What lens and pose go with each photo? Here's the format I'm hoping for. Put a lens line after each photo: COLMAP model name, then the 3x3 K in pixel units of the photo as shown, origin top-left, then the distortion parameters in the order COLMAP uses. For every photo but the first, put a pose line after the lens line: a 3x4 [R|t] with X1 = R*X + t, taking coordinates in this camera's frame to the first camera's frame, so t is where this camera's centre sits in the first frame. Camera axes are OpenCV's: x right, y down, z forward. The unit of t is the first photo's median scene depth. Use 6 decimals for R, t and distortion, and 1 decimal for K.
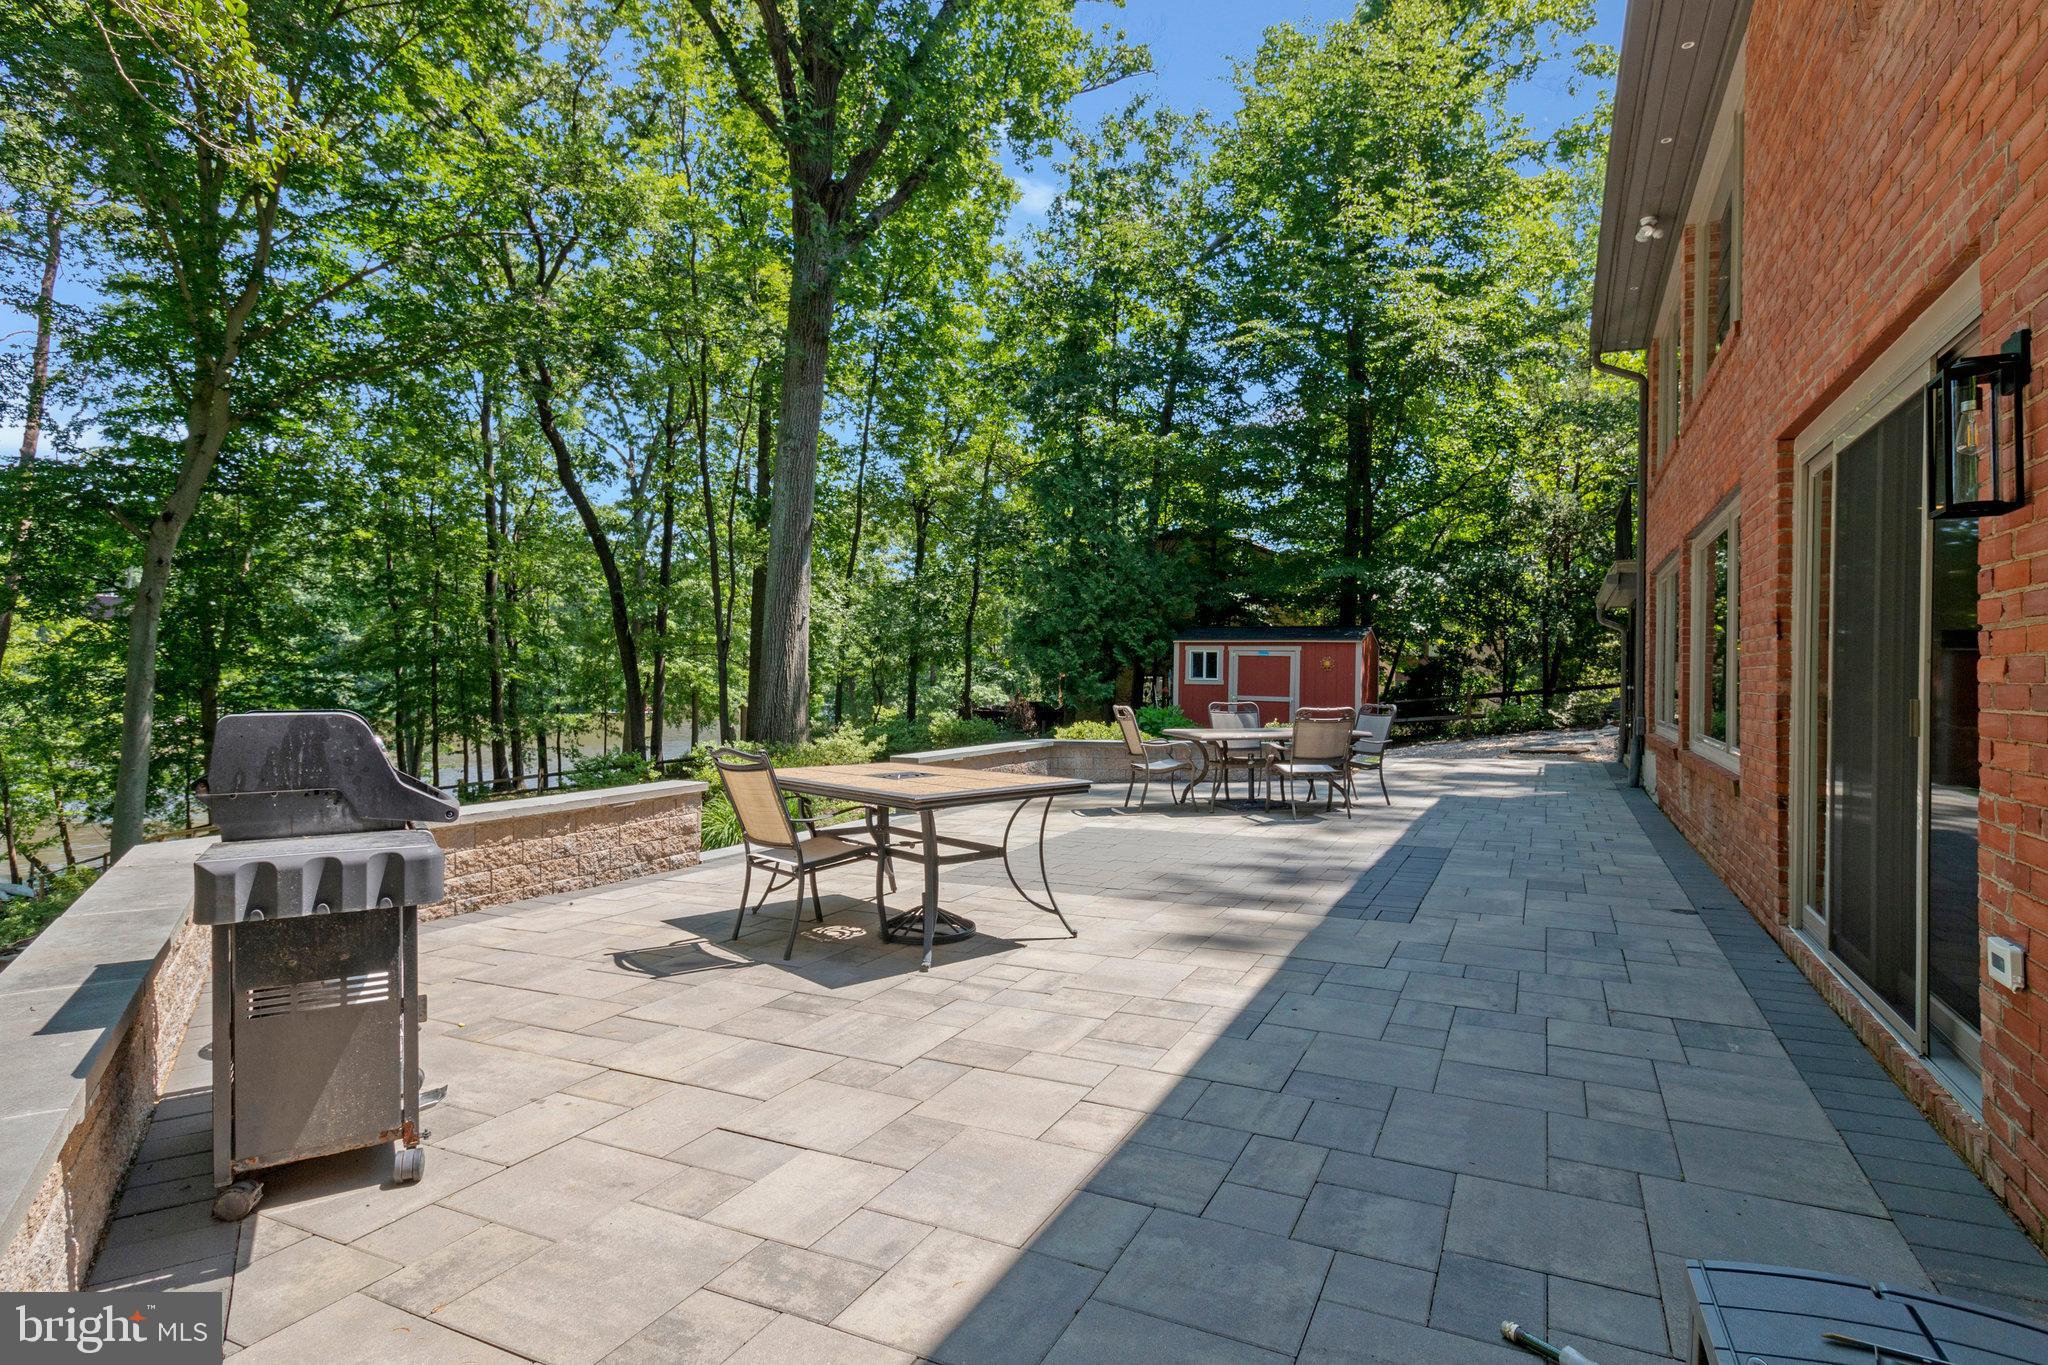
lens RADIAL K [[1100.3, 0, 1021.5], [0, 1100.3, 681.7], [0, 0, 1]] dist [0.008630, 0.001118]
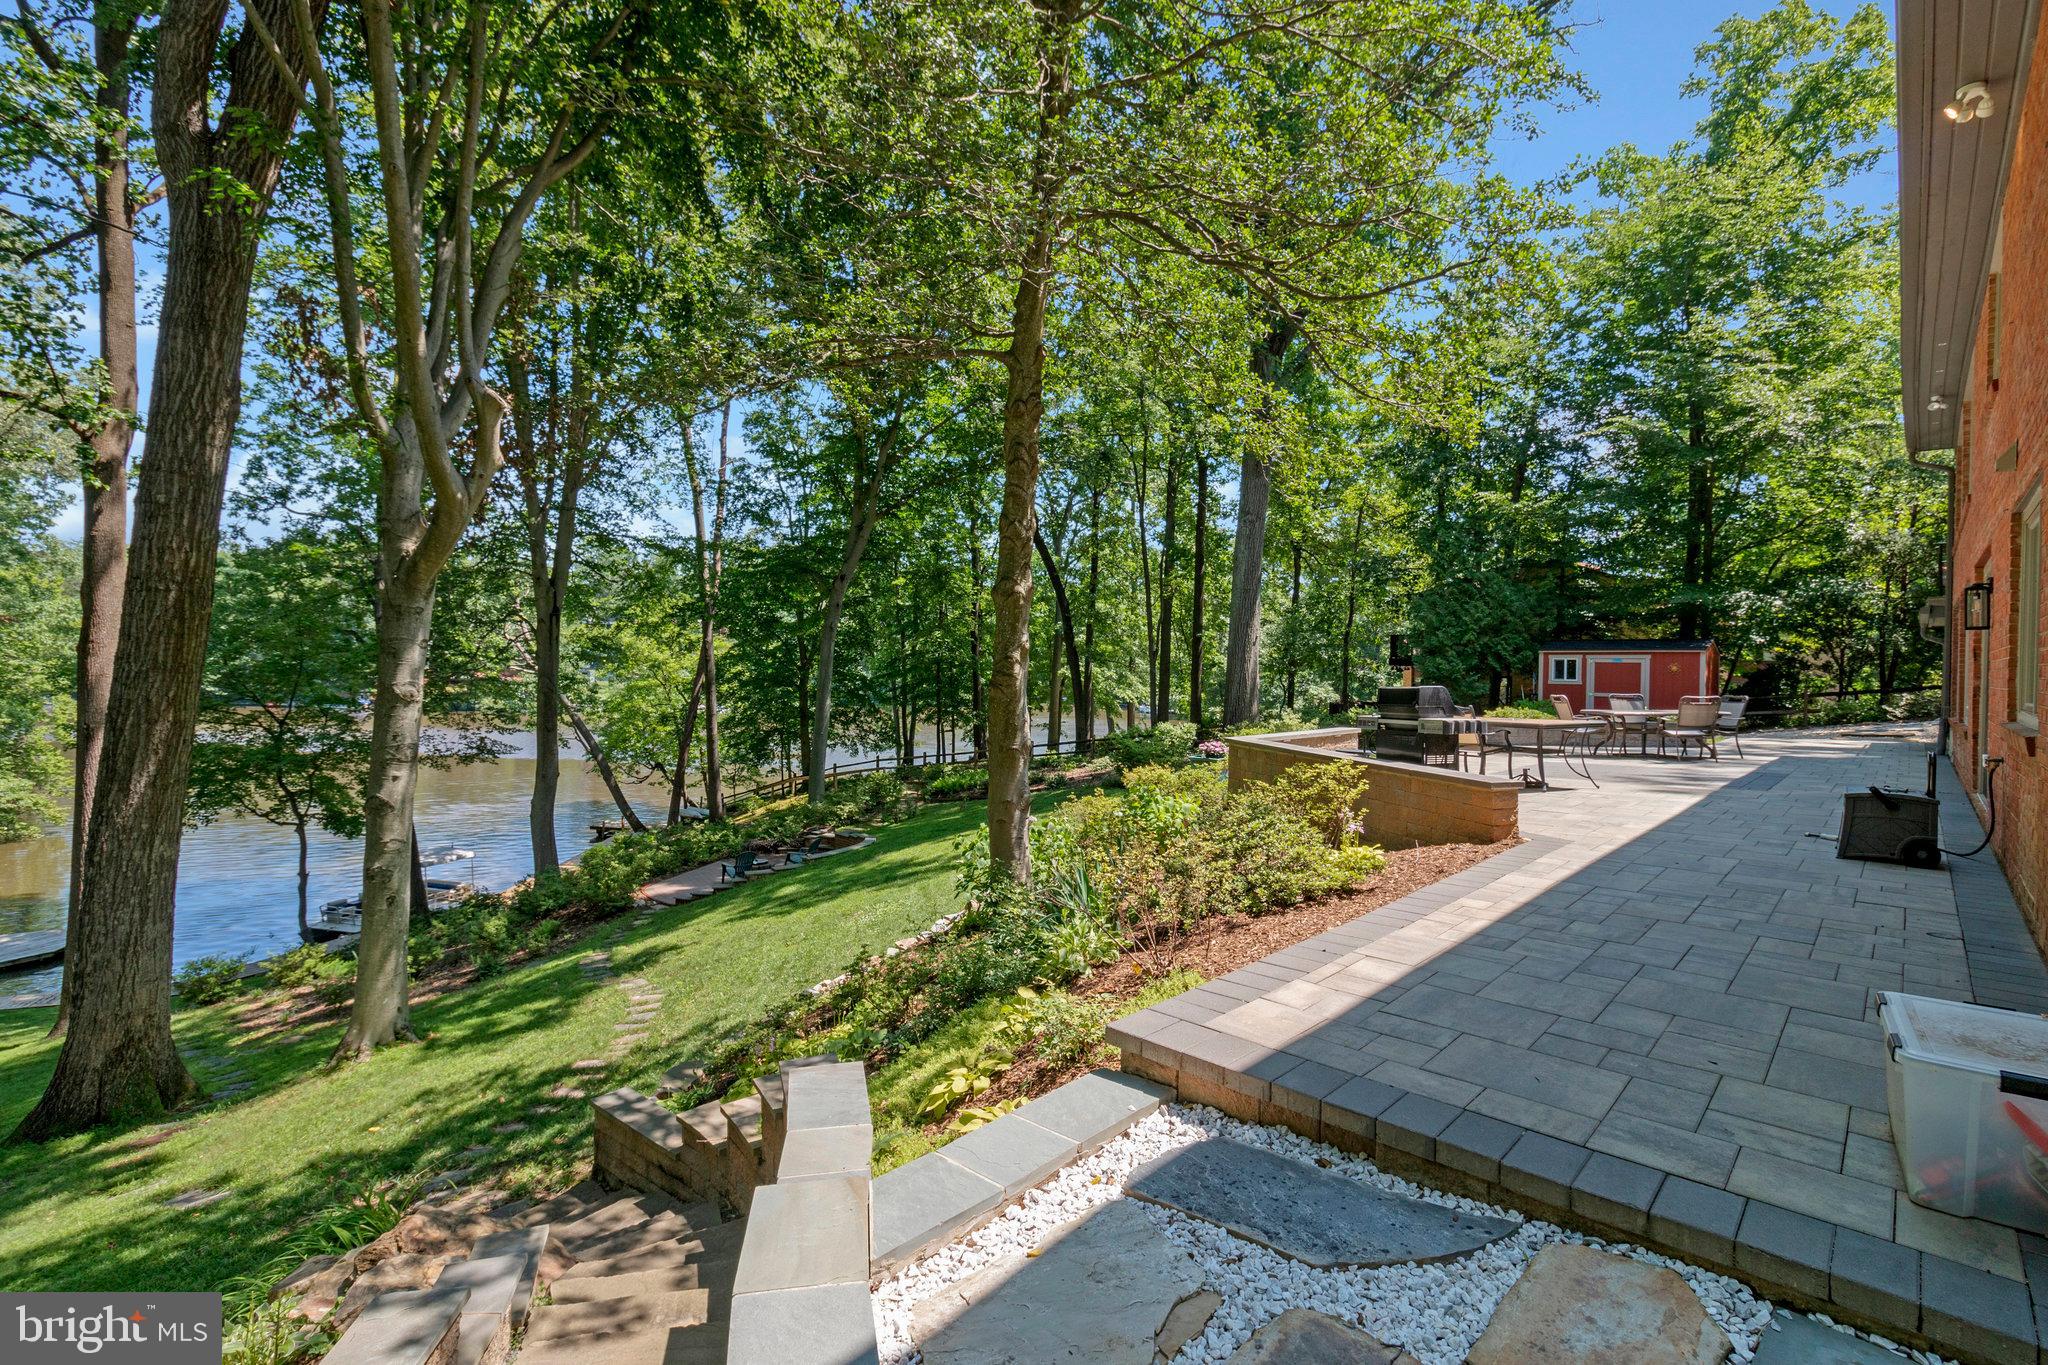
lens RADIAL K [[933.3, 0, 1024.5], [0, 933.3, 686.7], [0, 0, 1]] dist [0.005102, -0.000870]
pose [[0.951896, 0.003894, -0.306398, -0.109887], [-0.002604, 0.999986, 0.004617, 0.001849], [0.306411, -0.003597, 0.951892, -0.277386]]
